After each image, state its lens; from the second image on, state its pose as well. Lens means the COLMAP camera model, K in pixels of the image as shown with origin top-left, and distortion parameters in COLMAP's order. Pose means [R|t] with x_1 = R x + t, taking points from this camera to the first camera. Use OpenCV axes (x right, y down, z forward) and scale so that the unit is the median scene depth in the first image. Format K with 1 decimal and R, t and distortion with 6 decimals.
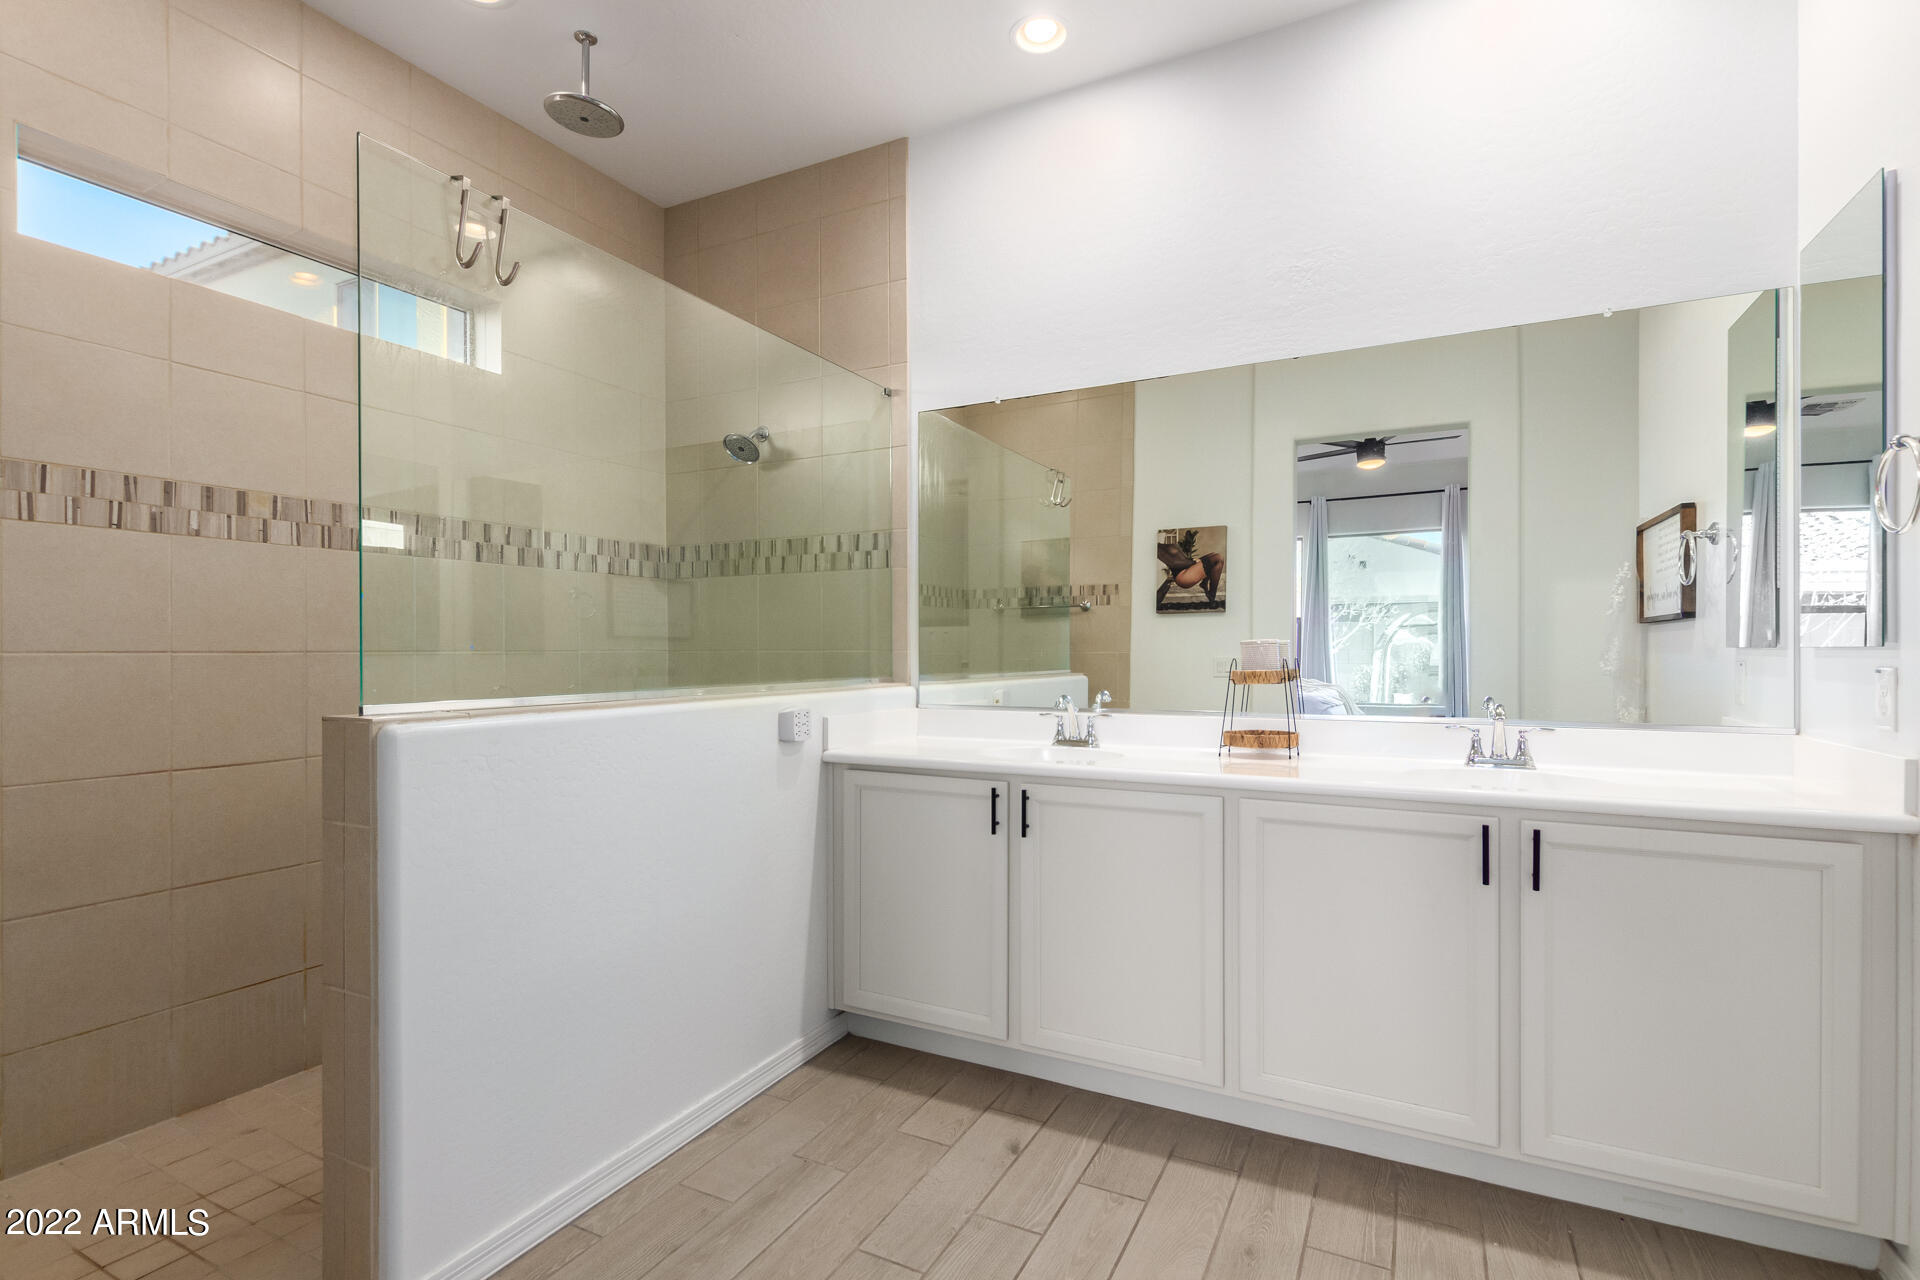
lens RADIAL K [[875.5, 0, 976.2], [0, 875.5, 646.1], [0, 0, 1]] dist [-0.001717, -0.003192]
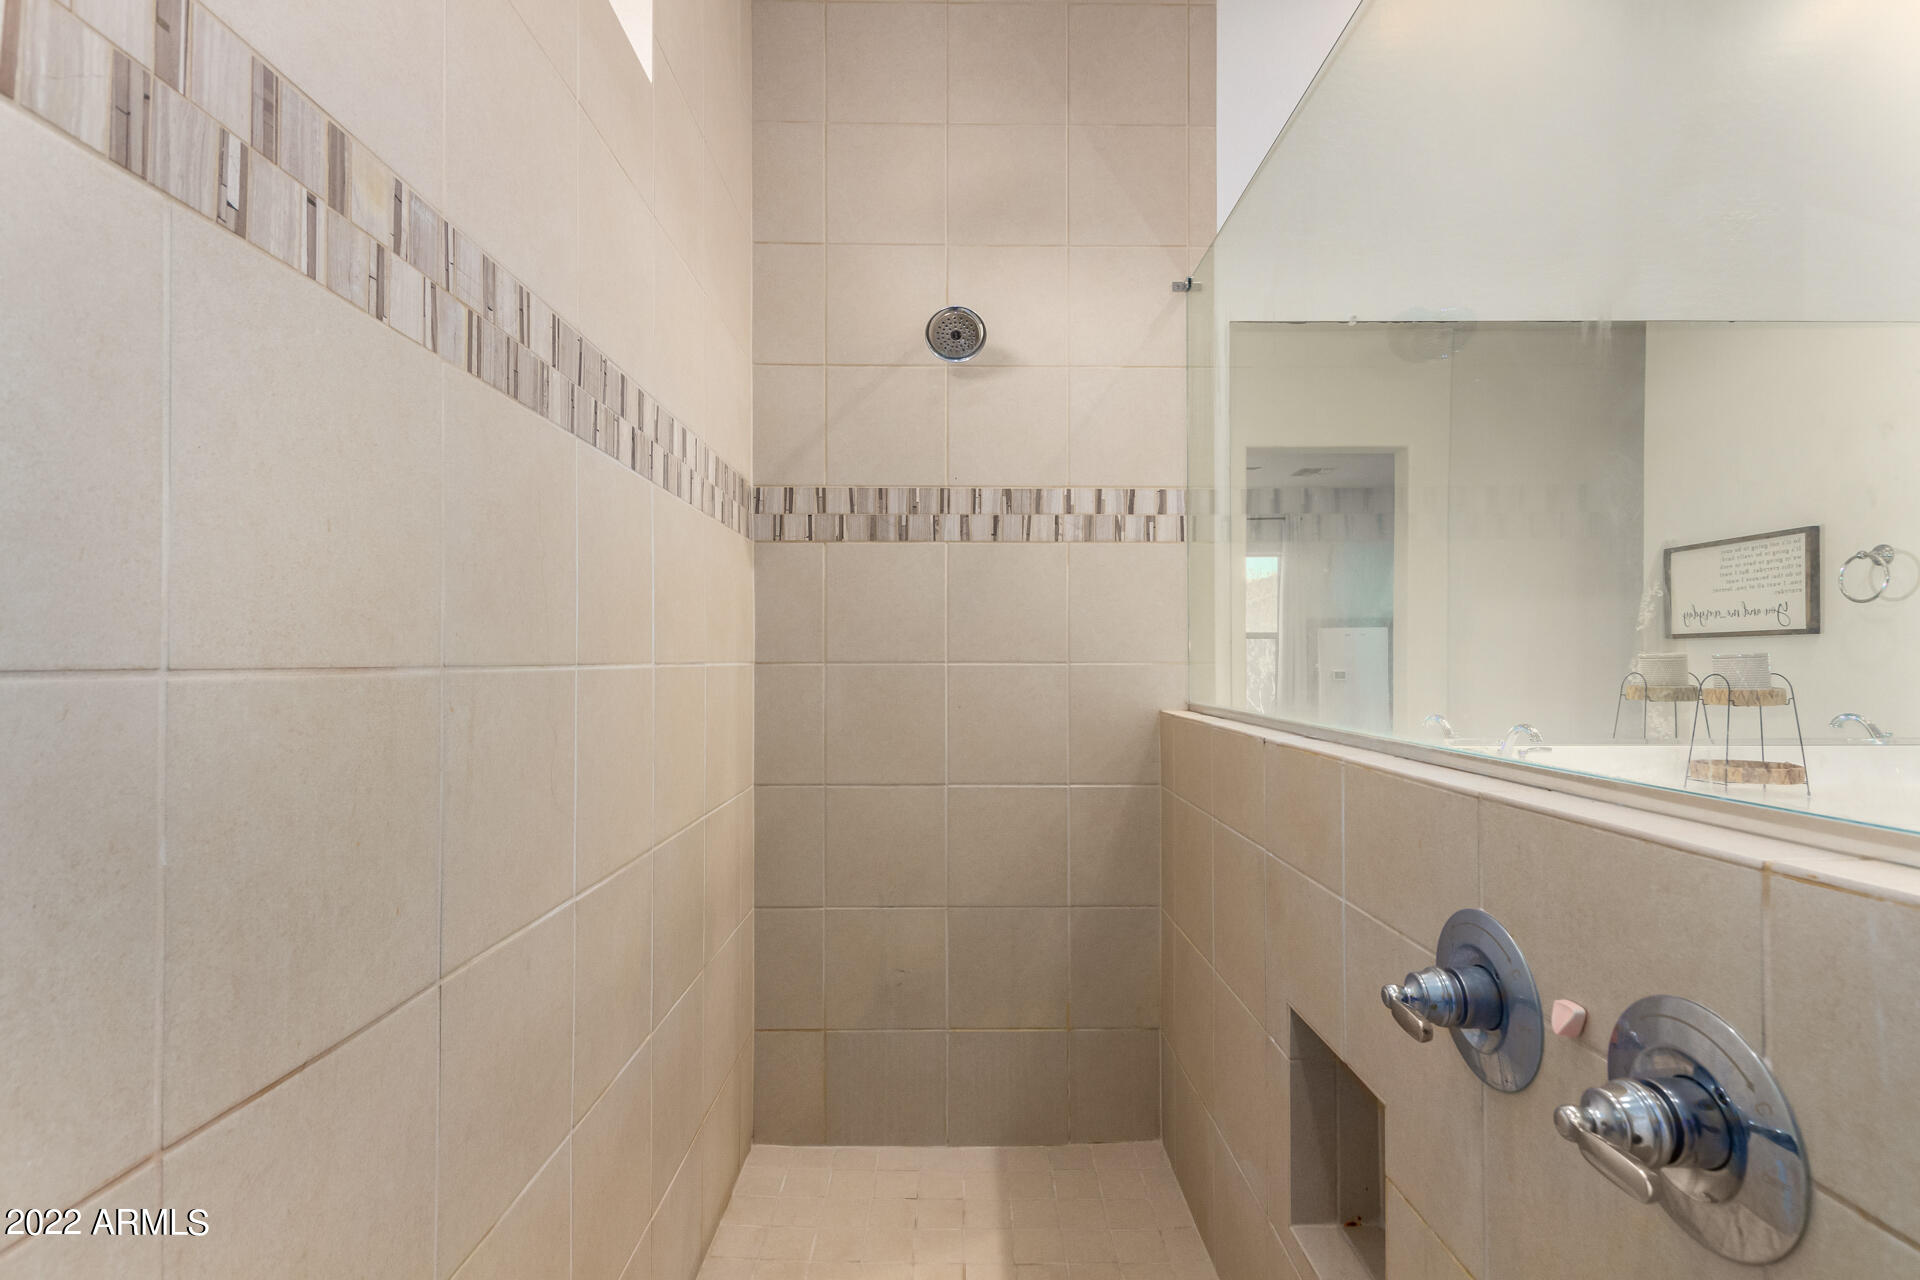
lens RADIAL K [[892.4, 0, 954.3], [0, 892.4, 646.2], [0, 0, 1]] dist [0.009047, -0.007330]
pose [[0.892347, 0.009949, 0.451239, -0.551930], [-0.004739, 0.999908, -0.012676, 0.001372], [-0.451324, 0.009173, 0.892313, 0.442888]]
